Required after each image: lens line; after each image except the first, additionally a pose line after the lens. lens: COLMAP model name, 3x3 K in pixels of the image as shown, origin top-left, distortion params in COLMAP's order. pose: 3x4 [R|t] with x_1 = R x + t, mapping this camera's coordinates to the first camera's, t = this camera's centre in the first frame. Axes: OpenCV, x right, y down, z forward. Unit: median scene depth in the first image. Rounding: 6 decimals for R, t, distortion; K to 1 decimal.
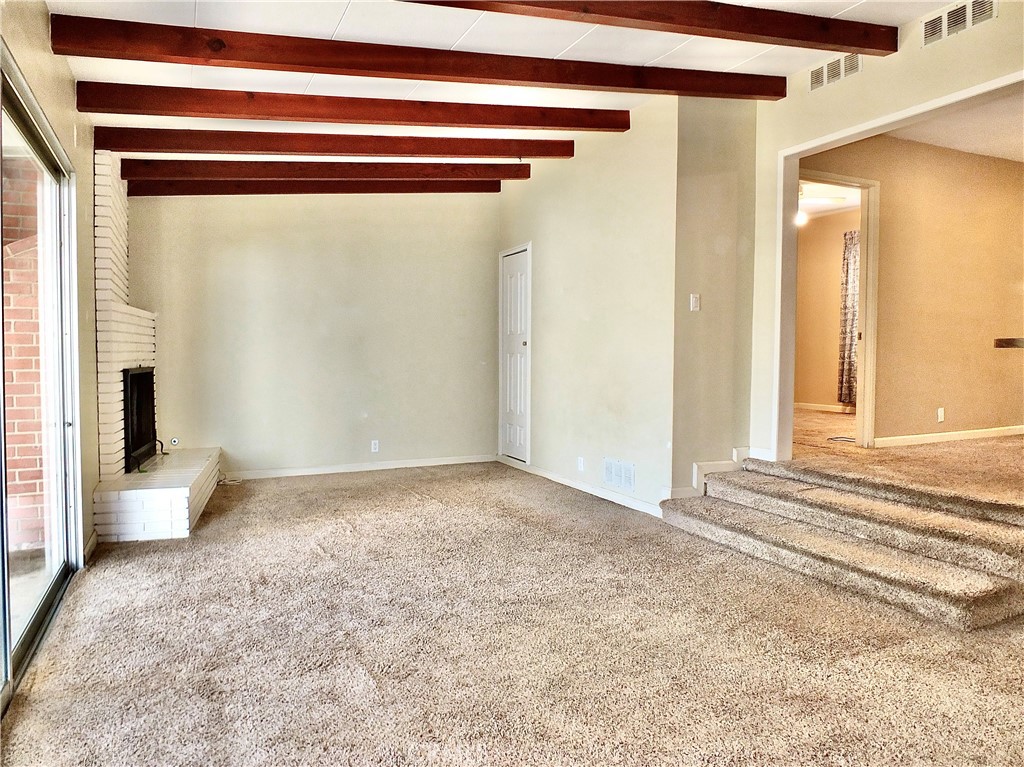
lens RADIAL K [[702.5, 0, 512.0], [0, 702.5, 383.5], [0, 0, 1]] dist [-0.021550, -0.000244]
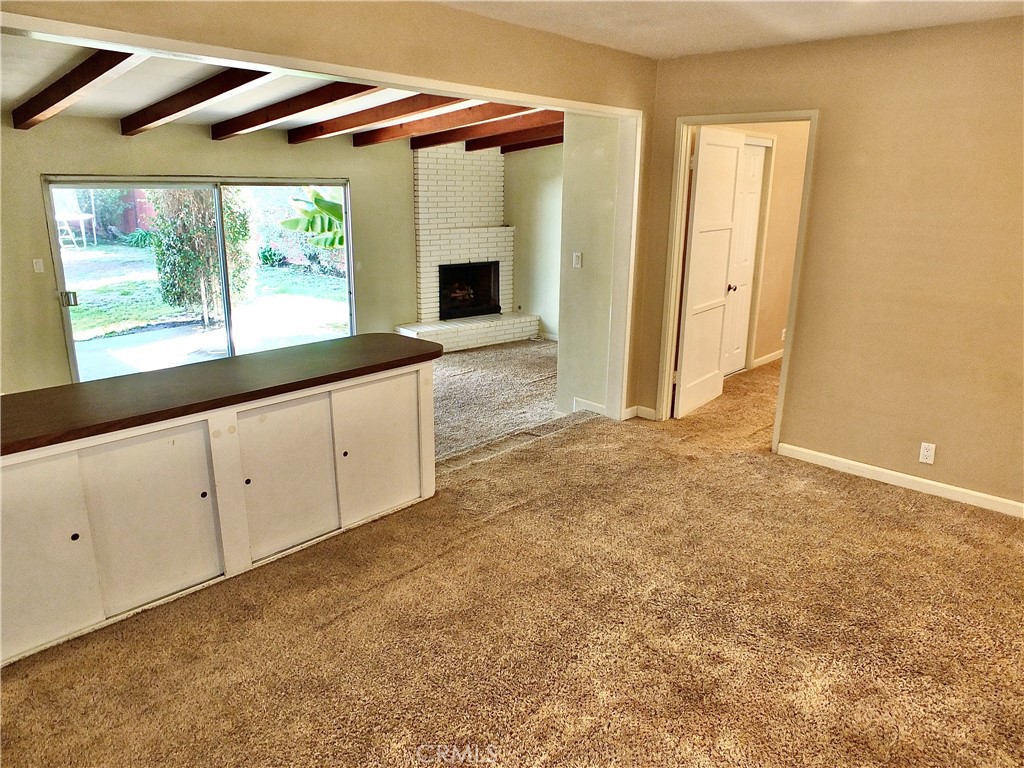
lens RADIAL K [[702.5, 0, 512.0], [0, 702.5, 384.0], [0, 0, 1]] dist [-0.021550, -0.000244]
pose [[0.366950, 0.258137, -0.893708, 1.681560], [-0.052284, 0.964932, 0.257241, -0.271788], [0.928770, -0.047668, 0.367578, 0.620772]]
